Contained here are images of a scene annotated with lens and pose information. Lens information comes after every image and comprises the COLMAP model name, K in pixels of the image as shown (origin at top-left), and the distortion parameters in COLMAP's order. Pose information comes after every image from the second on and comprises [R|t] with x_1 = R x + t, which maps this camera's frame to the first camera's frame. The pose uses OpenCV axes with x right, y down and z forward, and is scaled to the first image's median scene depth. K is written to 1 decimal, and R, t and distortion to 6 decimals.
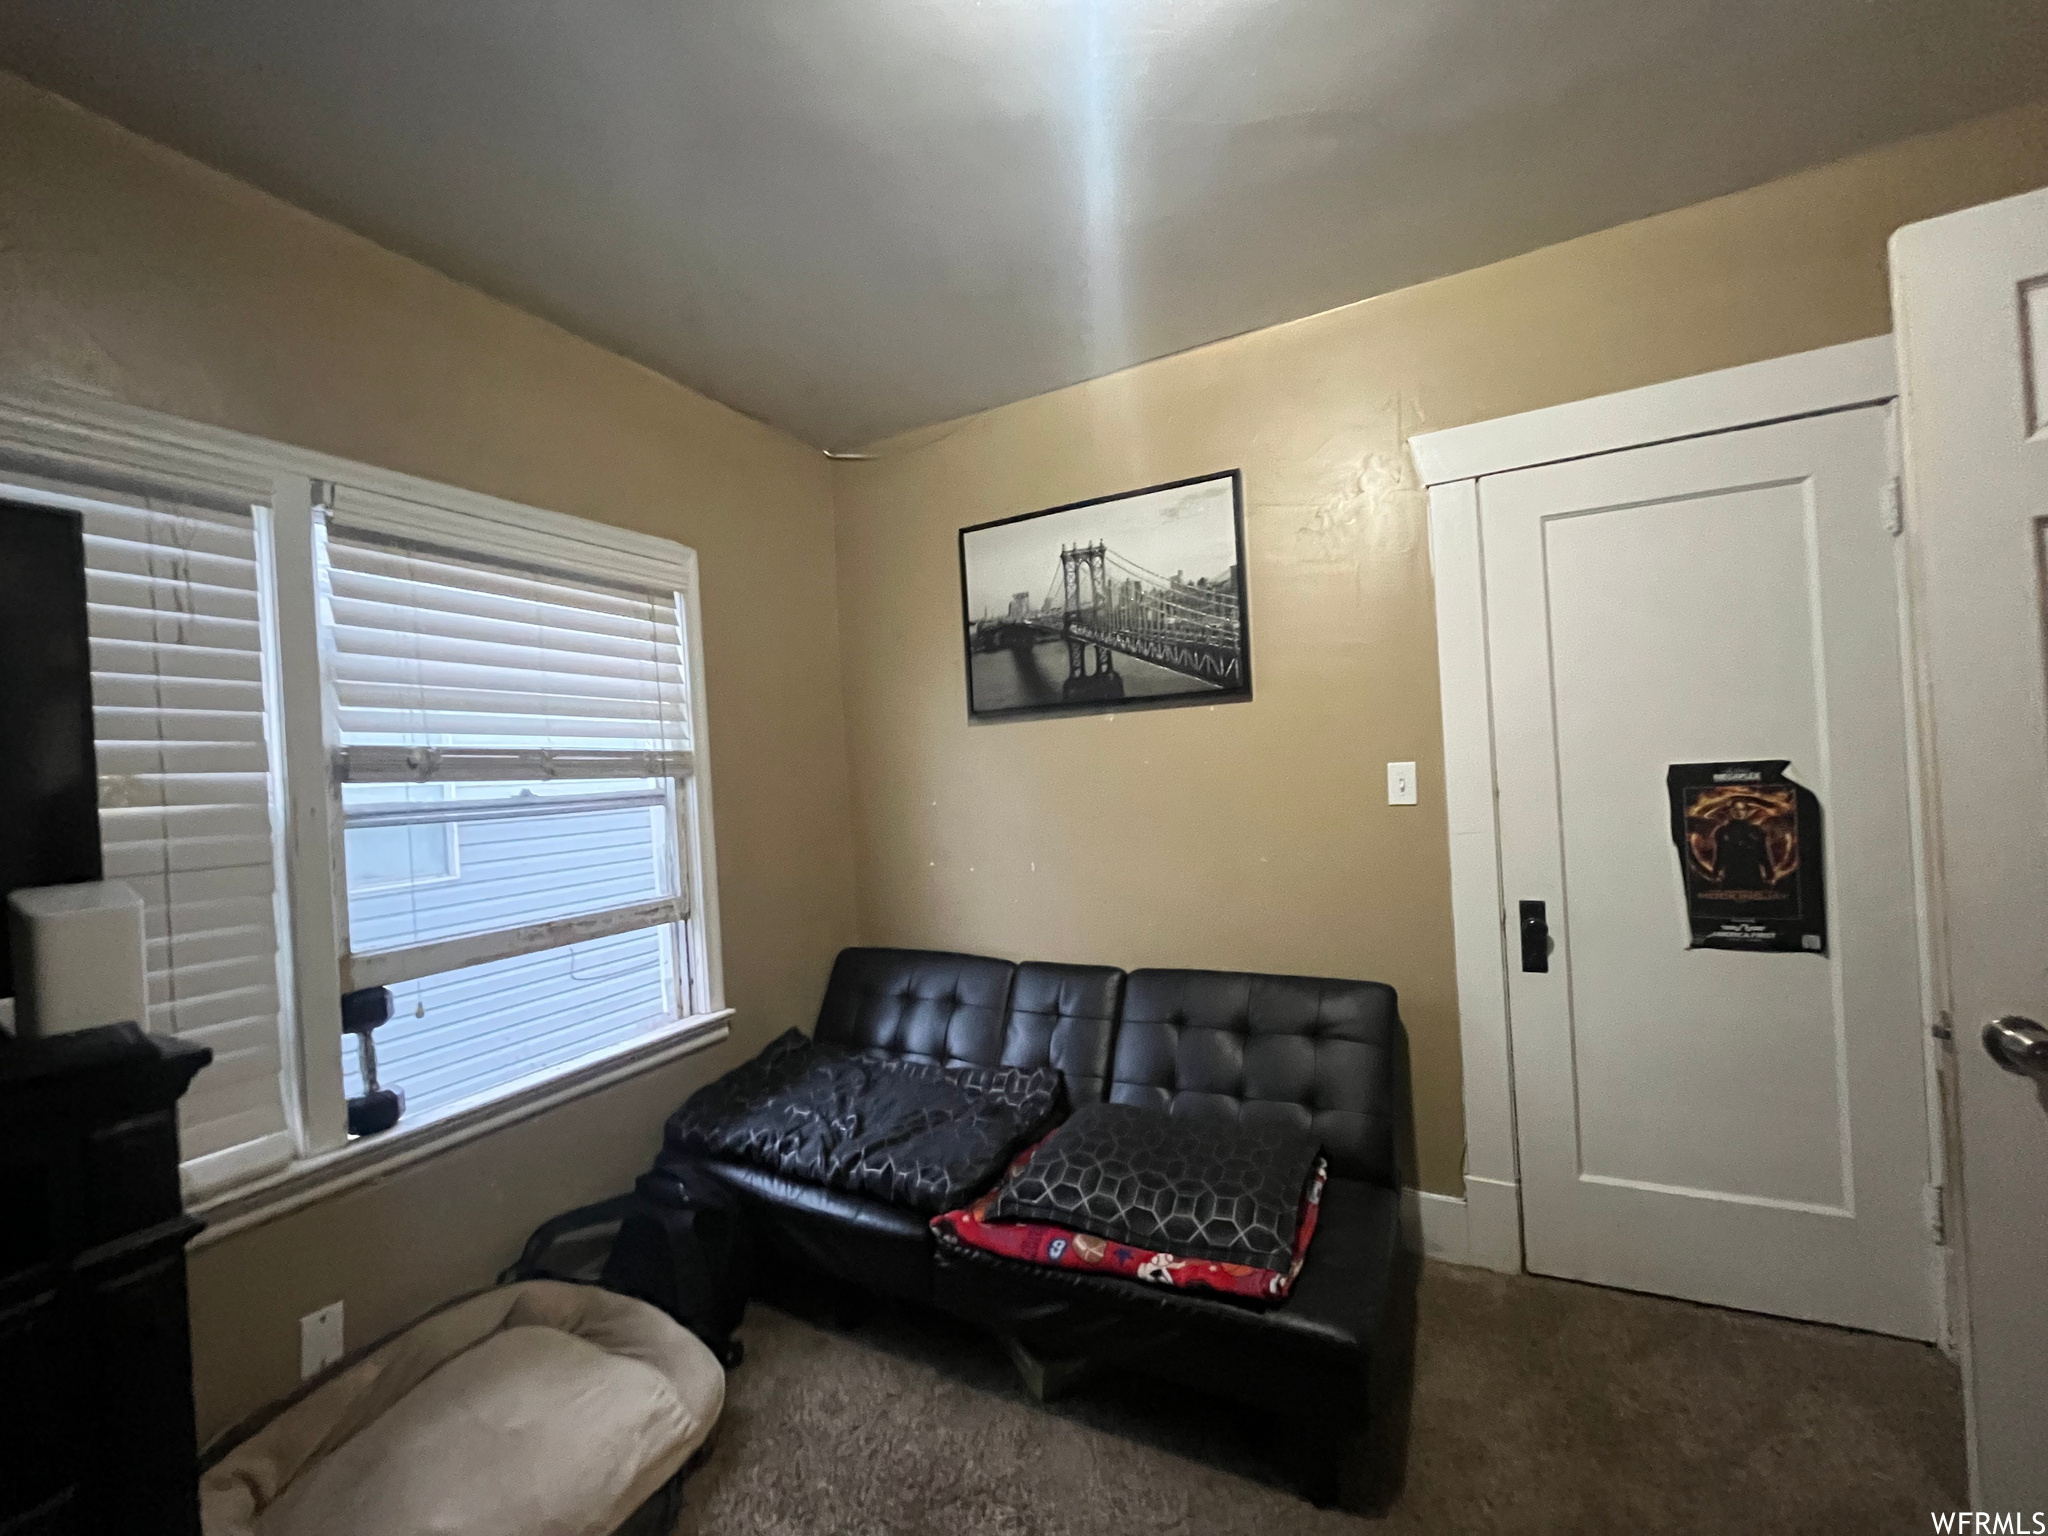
lens RADIAL K [[824.1, 0, 1027.1], [0, 824.1, 767.9], [0, 0, 1]] dist [-0.001302, -0.000827]
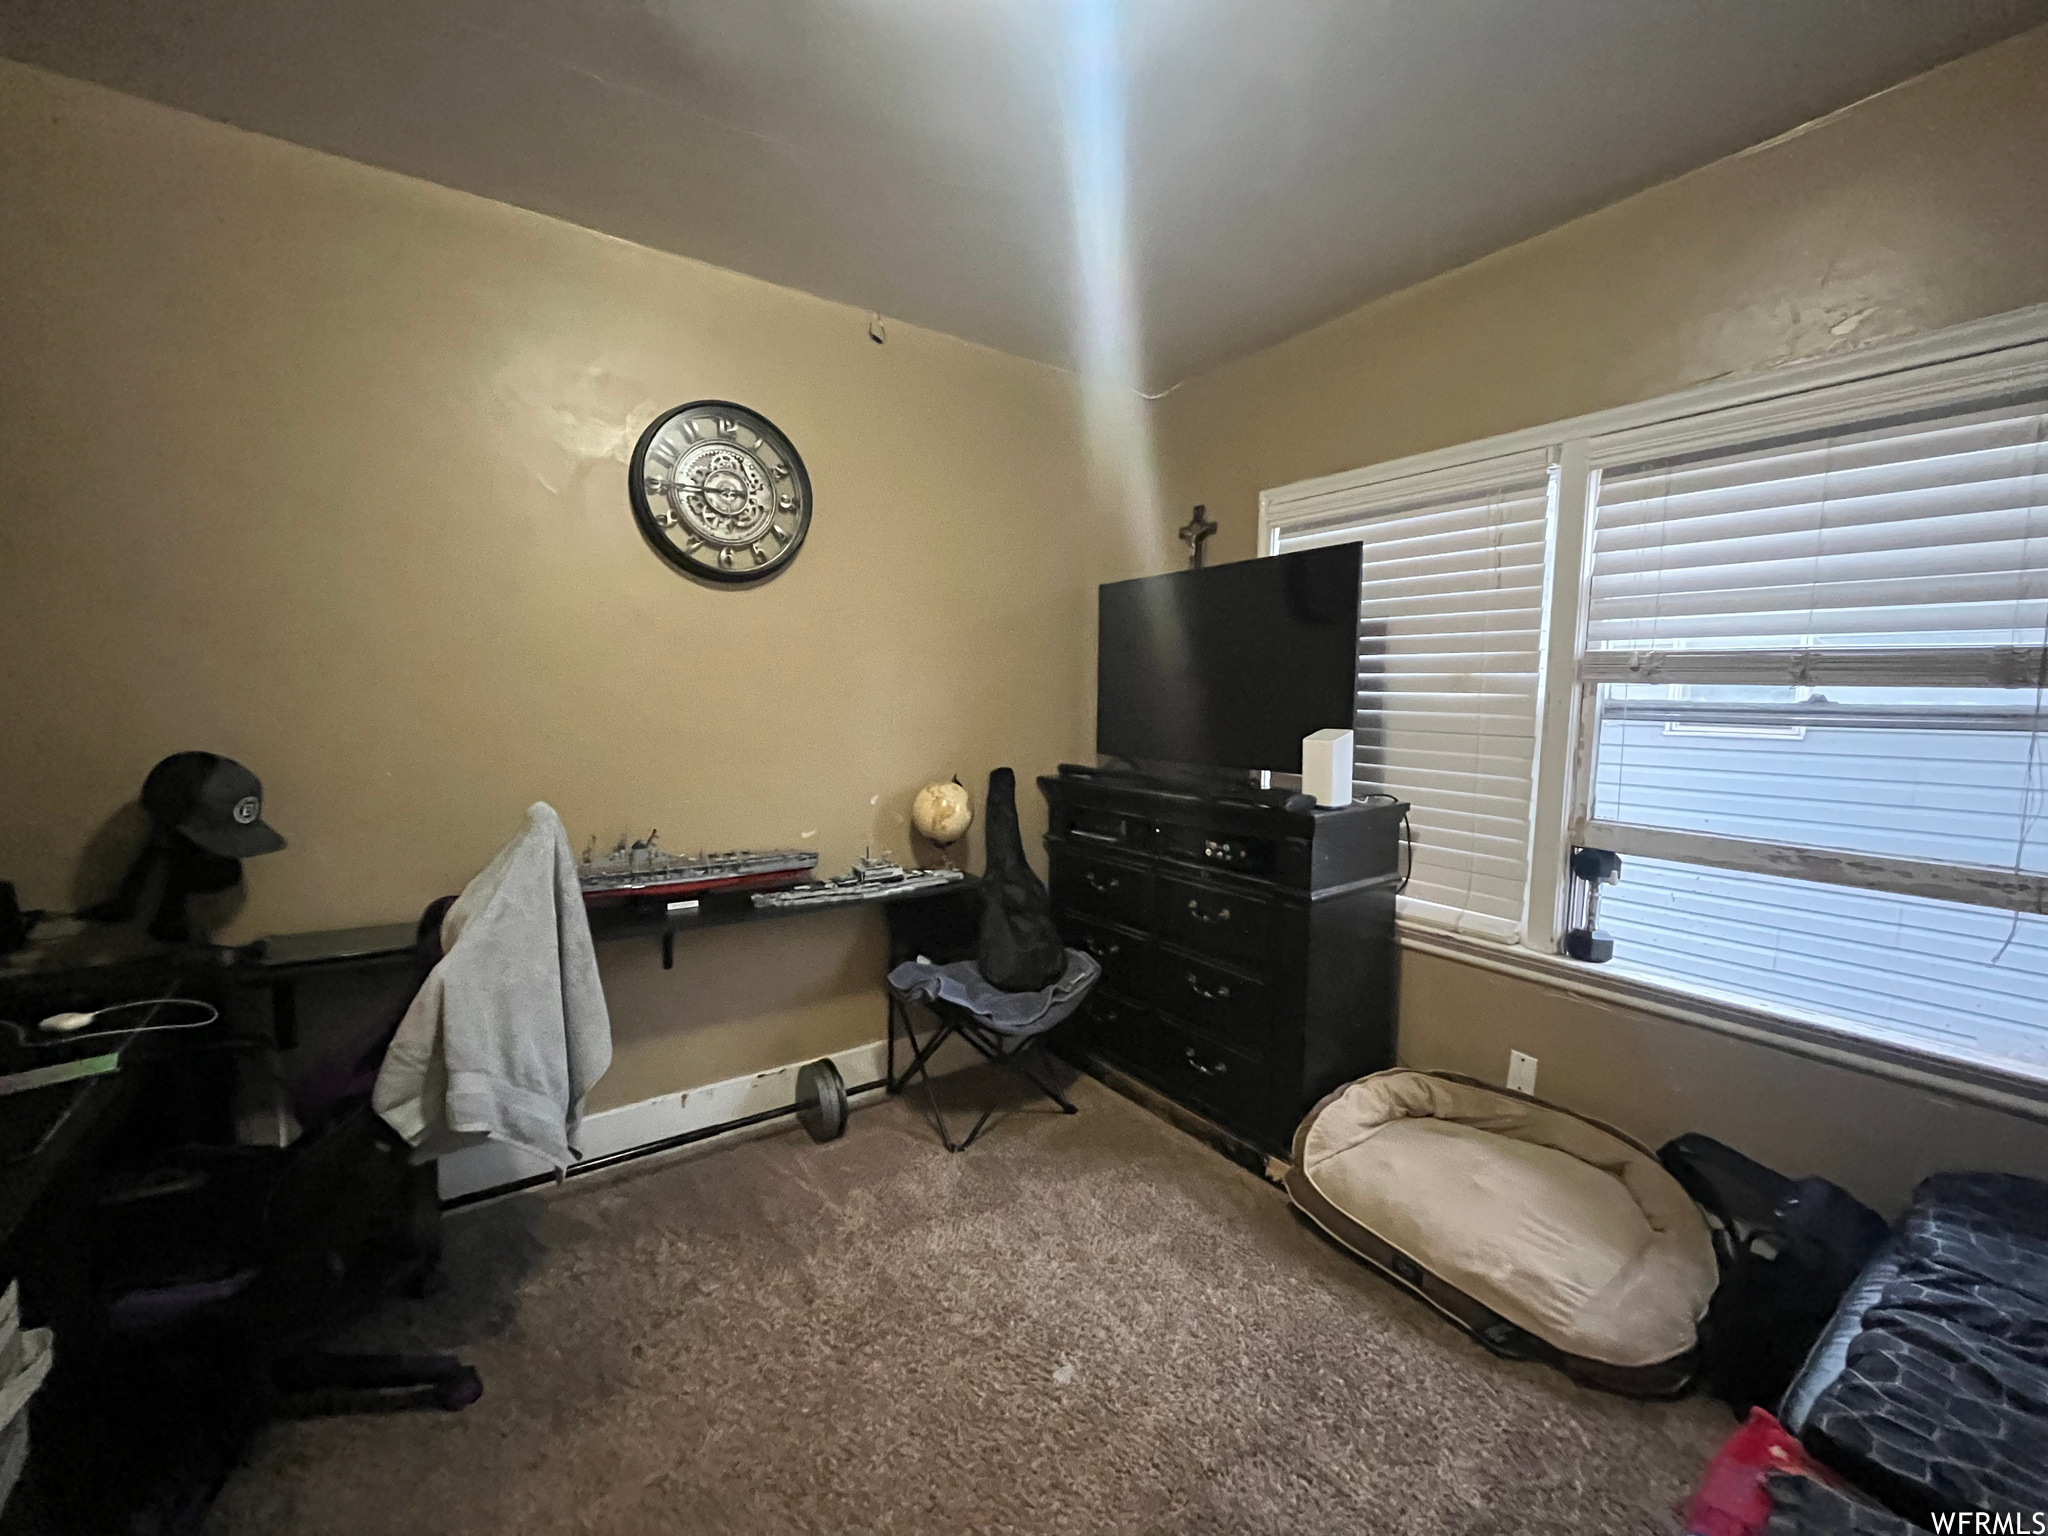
lens RADIAL K [[824.1, 0, 1027.1], [0, 824.1, 767.9], [0, 0, 1]] dist [-0.001302, -0.000827]
pose [[-0.453904, 0.135183, -0.880736, 0.668134], [0.020834, 0.989765, 0.141181, -0.046166], [0.890807, 0.045734, -0.452074, 0.797122]]
